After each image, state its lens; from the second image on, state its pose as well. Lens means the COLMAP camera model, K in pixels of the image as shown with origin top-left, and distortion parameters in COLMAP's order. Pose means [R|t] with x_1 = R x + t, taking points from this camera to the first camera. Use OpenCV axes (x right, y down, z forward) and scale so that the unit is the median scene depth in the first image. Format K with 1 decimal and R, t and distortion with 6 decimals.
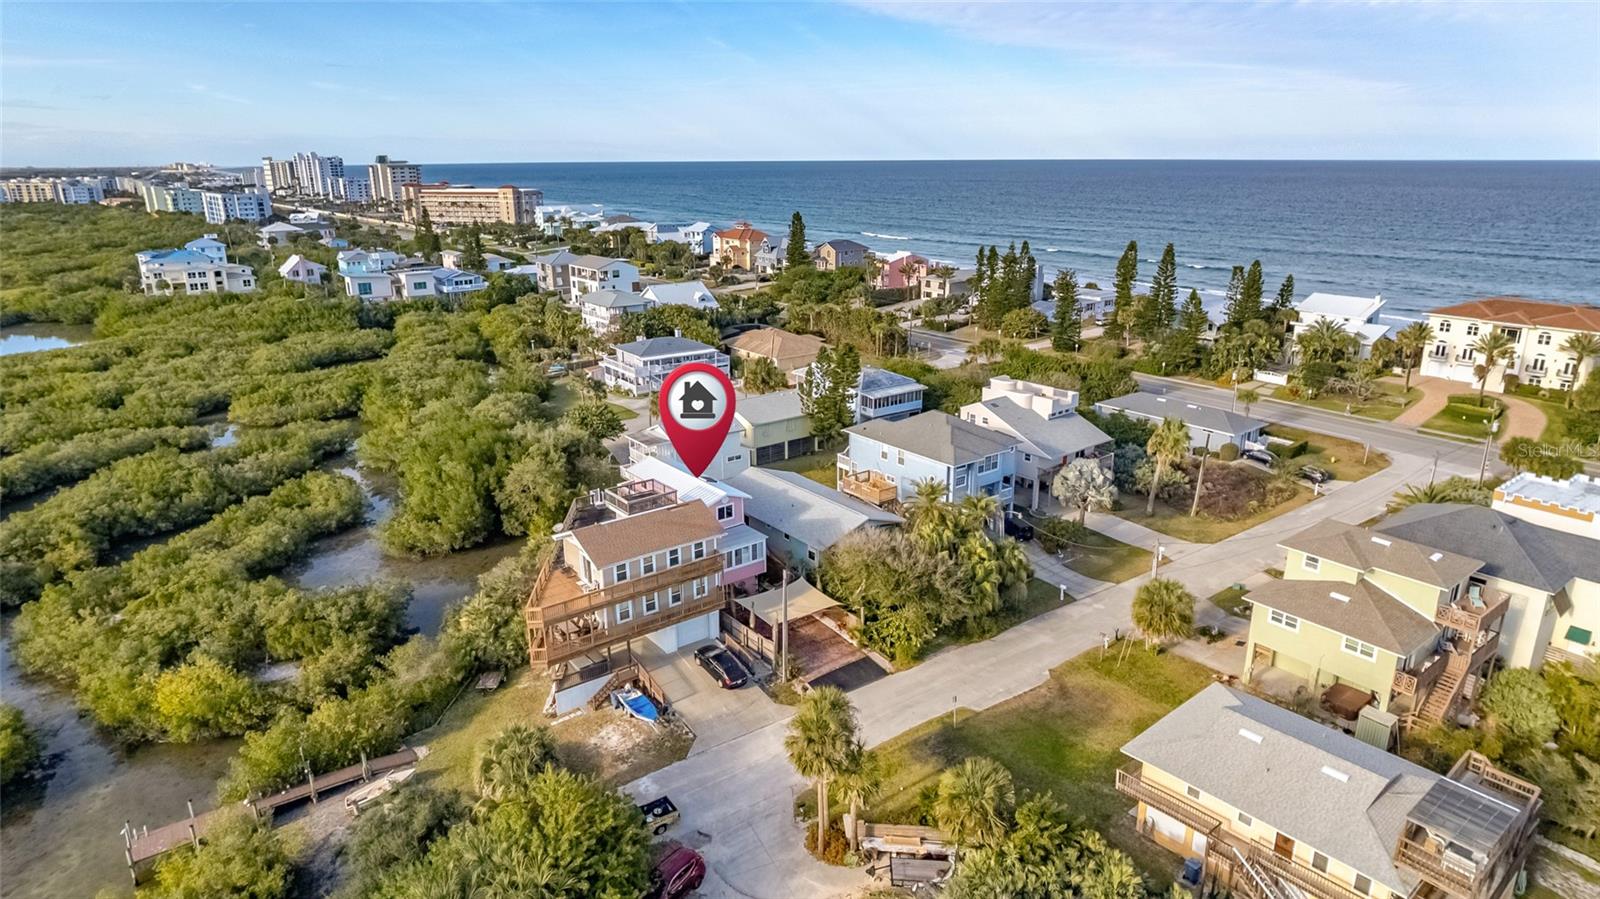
lens RADIAL K [[944.4, 0, 805.6], [0, 944.4, 453.5], [0, 0, 1]] dist [-0.016194, 0.006370]
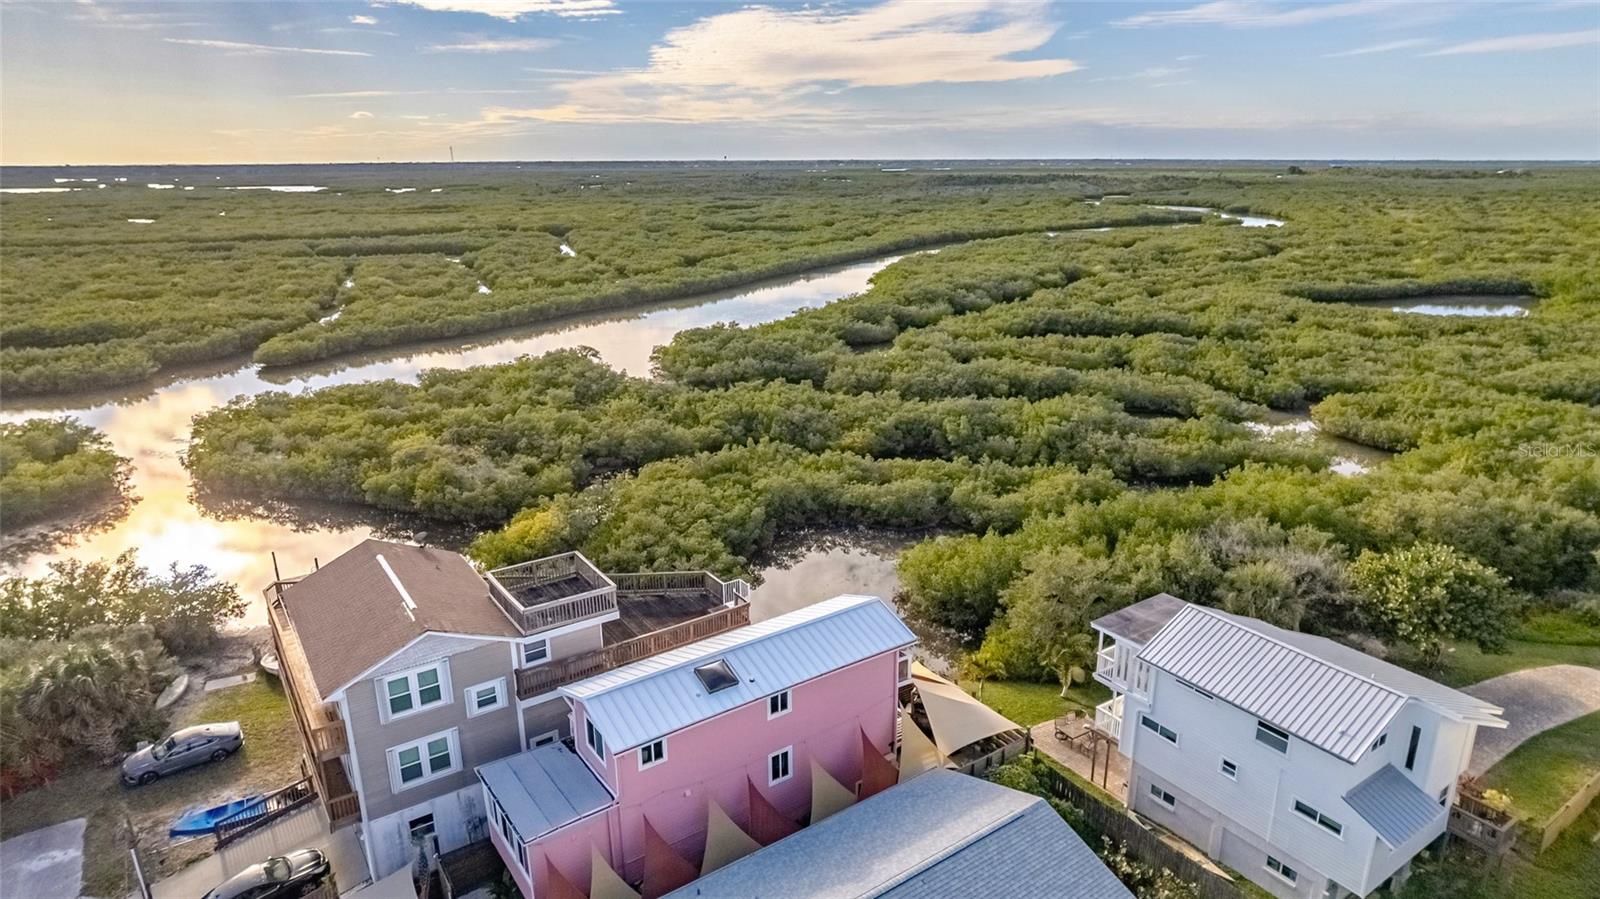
lens RADIAL K [[944.4, 0, 805.0], [0, 944.4, 452.6], [0, 0, 1]] dist [-0.016194, 0.006370]
pose [[-0.041799, 0.303656, -0.951864, 0.175376], [-0.294530, 0.906617, 0.302155, -0.134090], [0.954728, 0.292982, 0.051540, 0.657443]]
